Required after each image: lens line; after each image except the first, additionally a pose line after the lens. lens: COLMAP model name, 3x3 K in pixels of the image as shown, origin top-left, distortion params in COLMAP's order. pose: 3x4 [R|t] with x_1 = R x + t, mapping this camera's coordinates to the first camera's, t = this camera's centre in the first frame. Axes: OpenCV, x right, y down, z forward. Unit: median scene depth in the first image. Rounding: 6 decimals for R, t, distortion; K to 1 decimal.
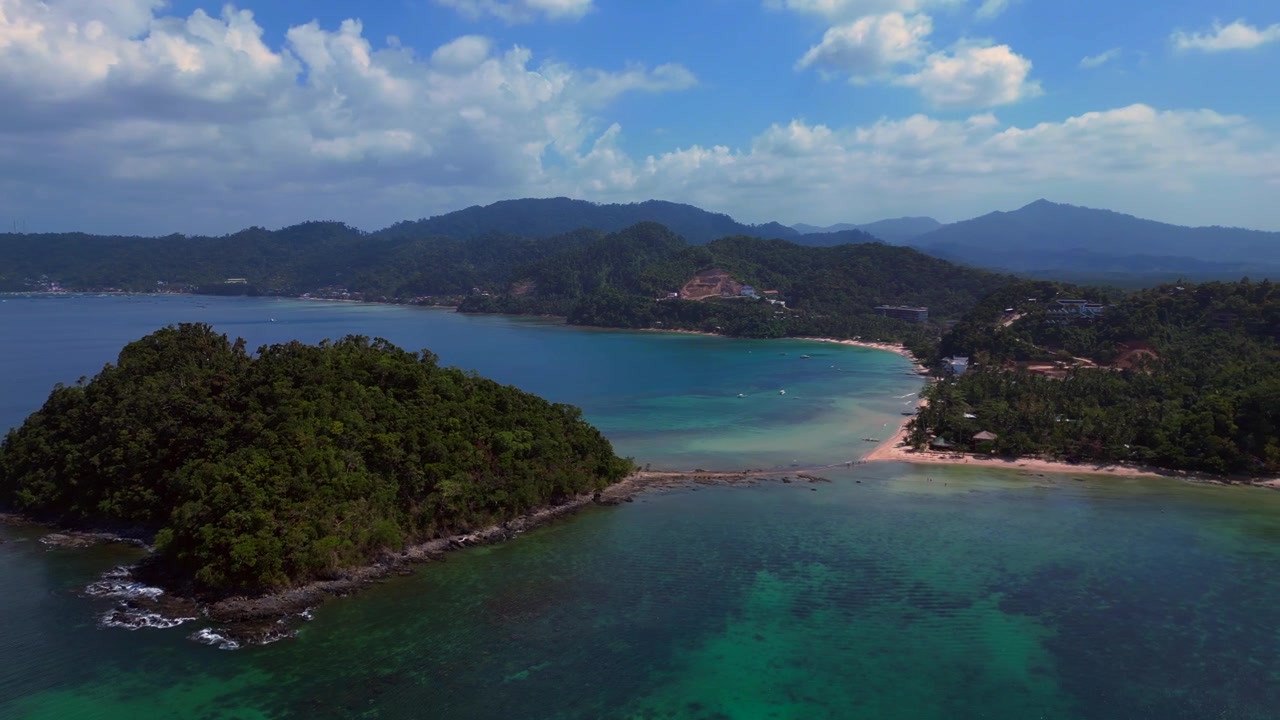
lens RADIAL K [[930.6, 0, 640.0], [0, 930.6, 360.0], [0, 0, 1]] dist [-0.003452, -0.003462]
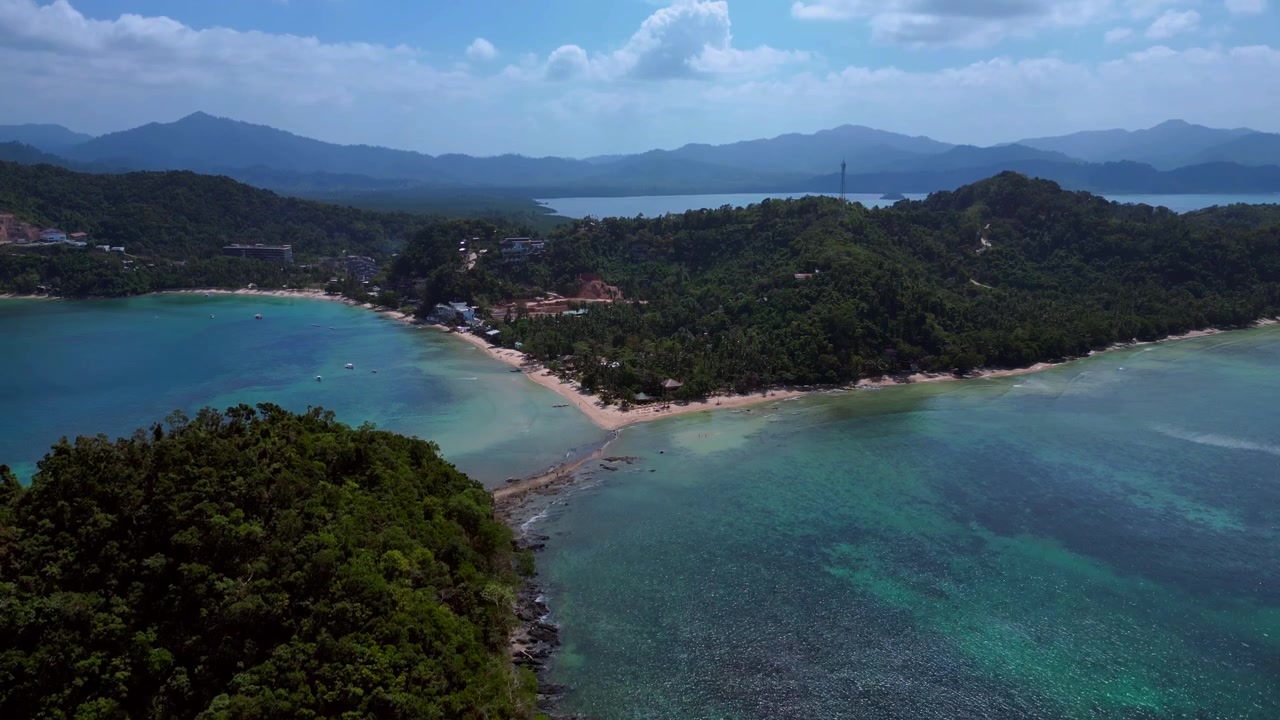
lens RADIAL K [[930.6, 0, 640.0], [0, 930.6, 360.0], [0, 0, 1]] dist [-0.003452, -0.003462]
pose [[0.634623, -0.149662, 0.758192, -0.201059], [0.078031, 0.988465, 0.129803, -0.037988], [-0.768872, -0.023213, 0.638981, 0.142086]]
